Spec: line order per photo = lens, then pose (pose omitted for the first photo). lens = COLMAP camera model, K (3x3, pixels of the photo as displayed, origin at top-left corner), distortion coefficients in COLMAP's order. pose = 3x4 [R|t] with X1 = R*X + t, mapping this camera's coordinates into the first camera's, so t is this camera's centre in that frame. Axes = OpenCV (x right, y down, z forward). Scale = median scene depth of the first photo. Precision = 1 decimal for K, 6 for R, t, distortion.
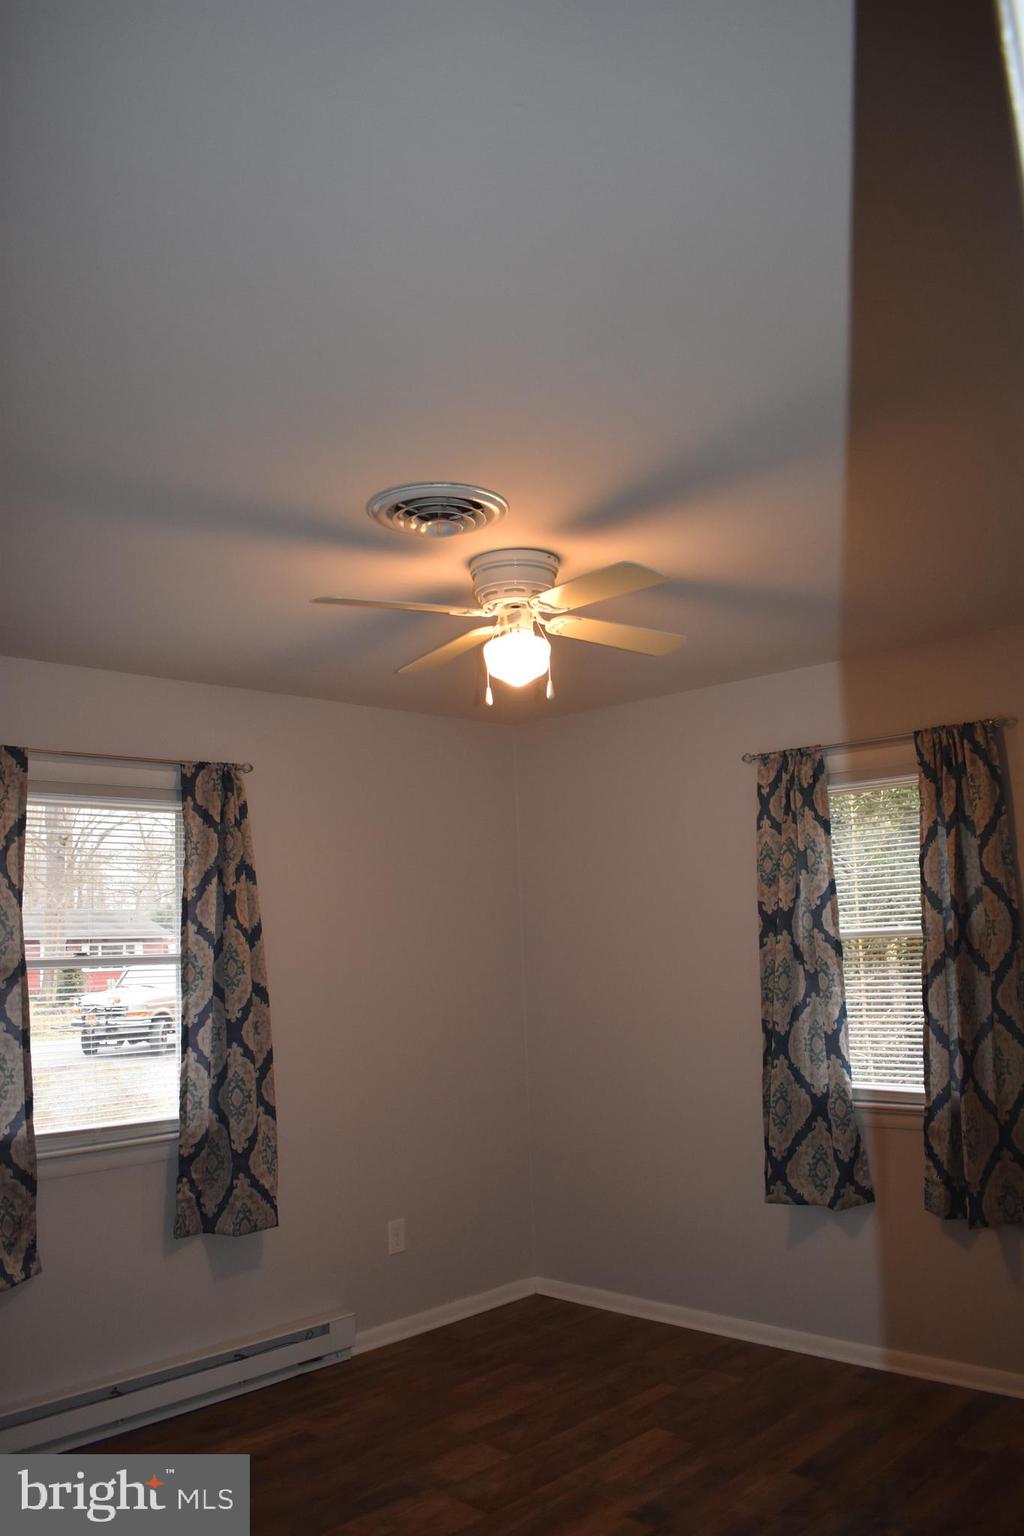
lens RADIAL K [[1201.1, 0, 508.5], [0, 1201.1, 777.6], [0, 0, 1]] dist [-0.093869, 0.015206]
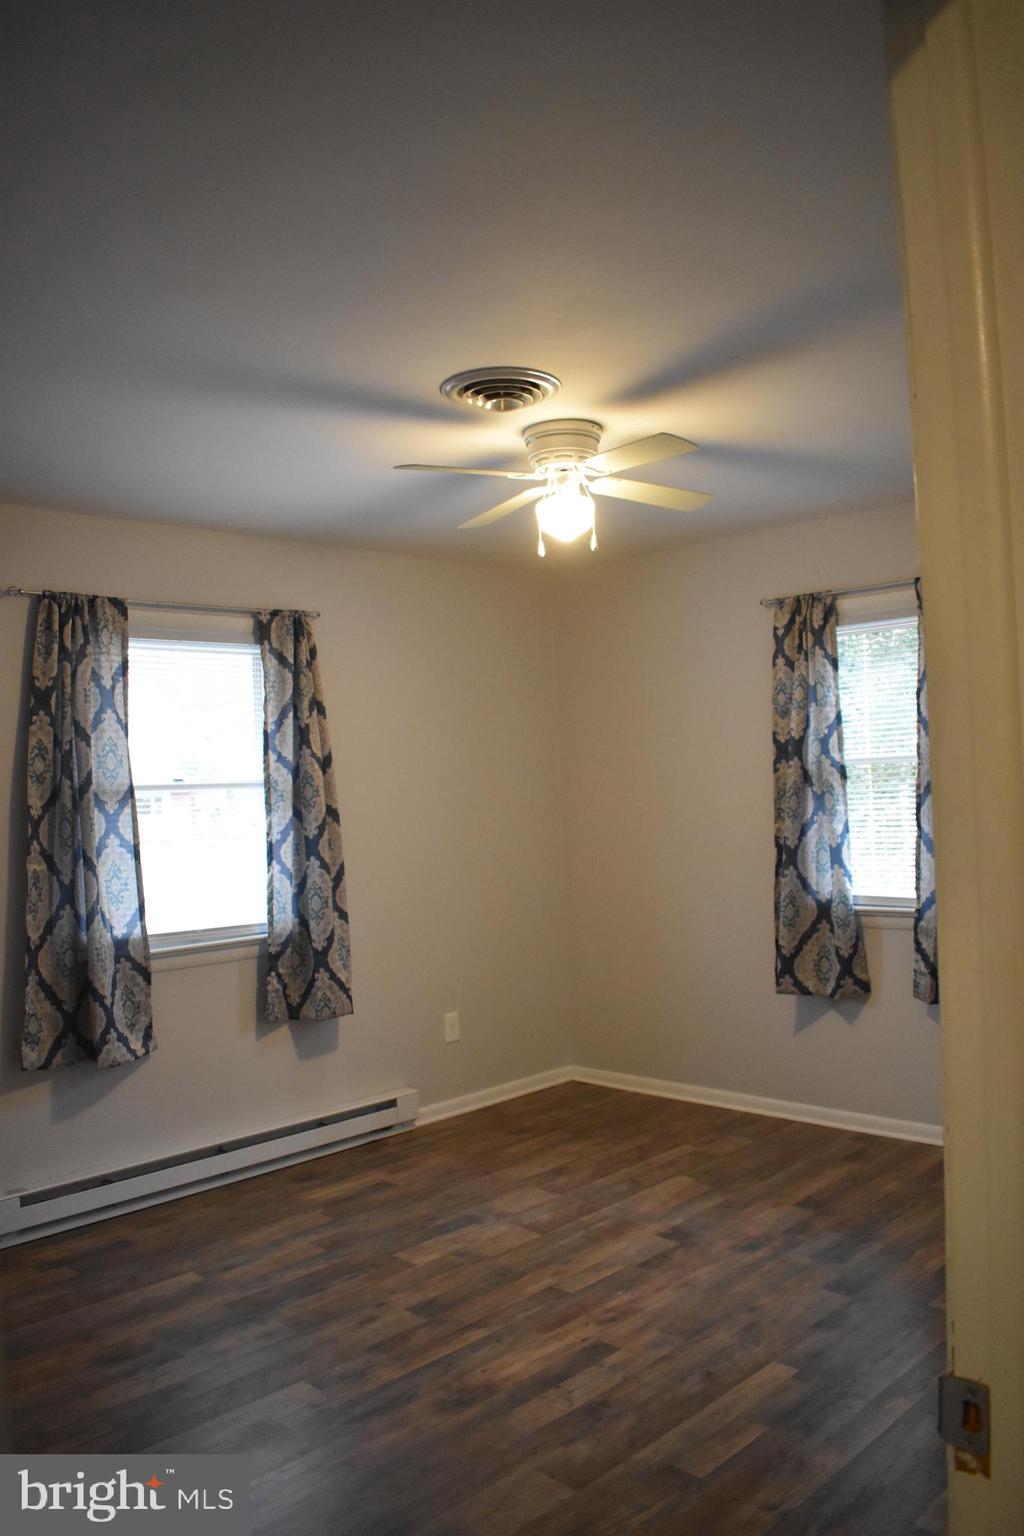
lens RADIAL K [[1201.1, 0, 508.5], [0, 1201.1, 777.6], [0, 0, 1]] dist [-0.093869, 0.015206]
pose [[0.999869, -0.005913, -0.015071, -0.024010], [0.007751, 0.992128, 0.124986, 0.005096], [0.014213, -0.125086, 0.992044, -0.132120]]
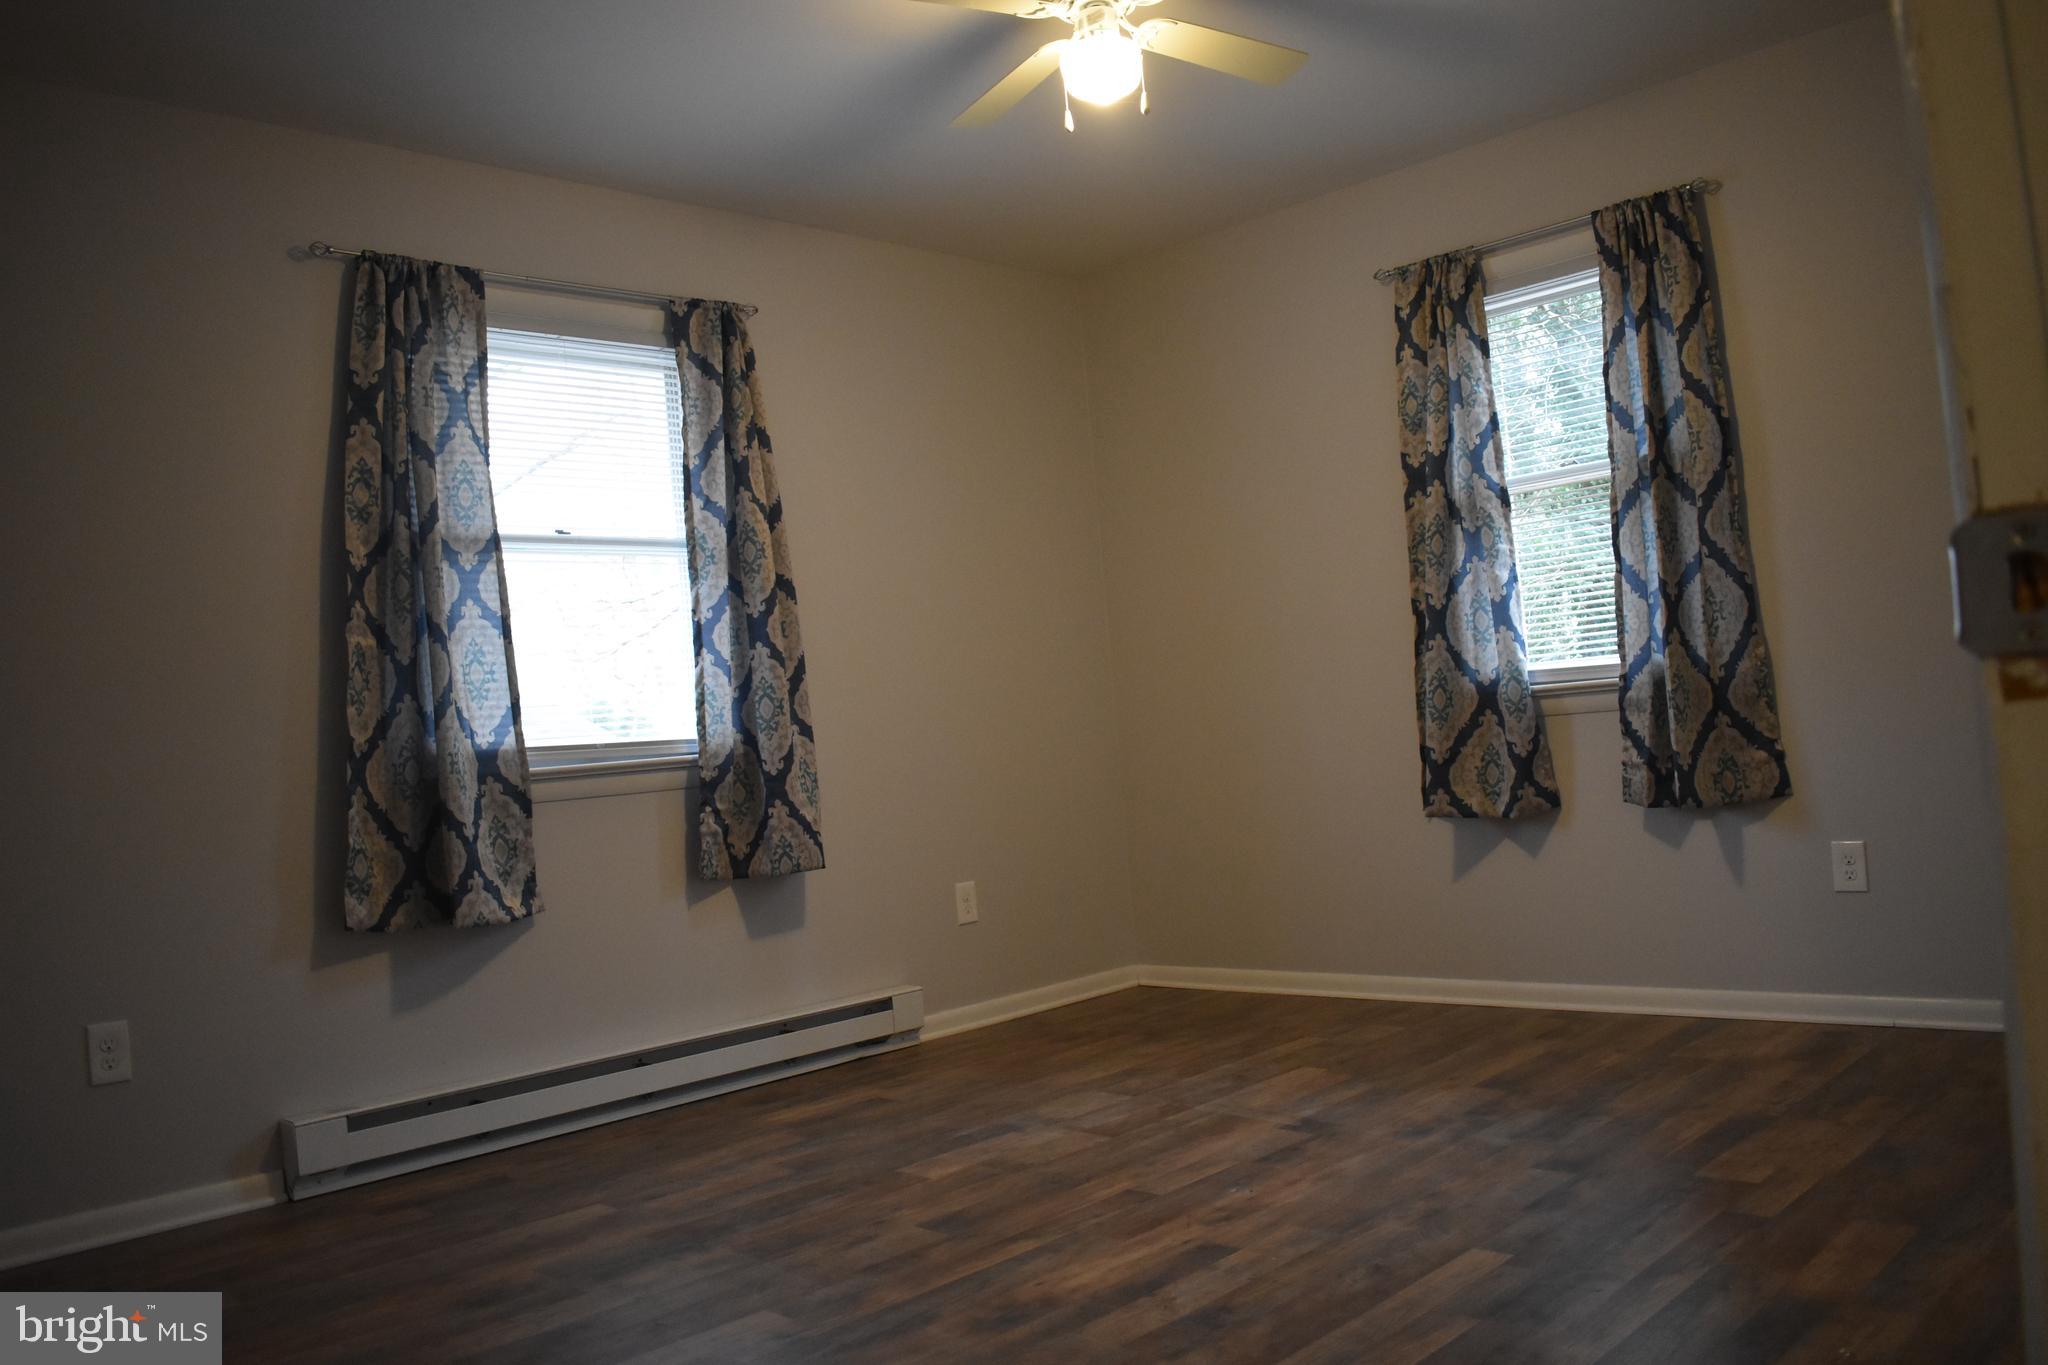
lens RADIAL K [[1601.4, 0, 1032.8], [0, 1601.4, 682.6], [0, 0, 1]] dist [-0.093869, 0.015206]
pose [[0.998793, -0.048245, -0.009235, -0.036927], [0.048926, 0.993821, 0.099632, 0.152701], [0.004371, -0.099964, 0.994981, -0.076536]]
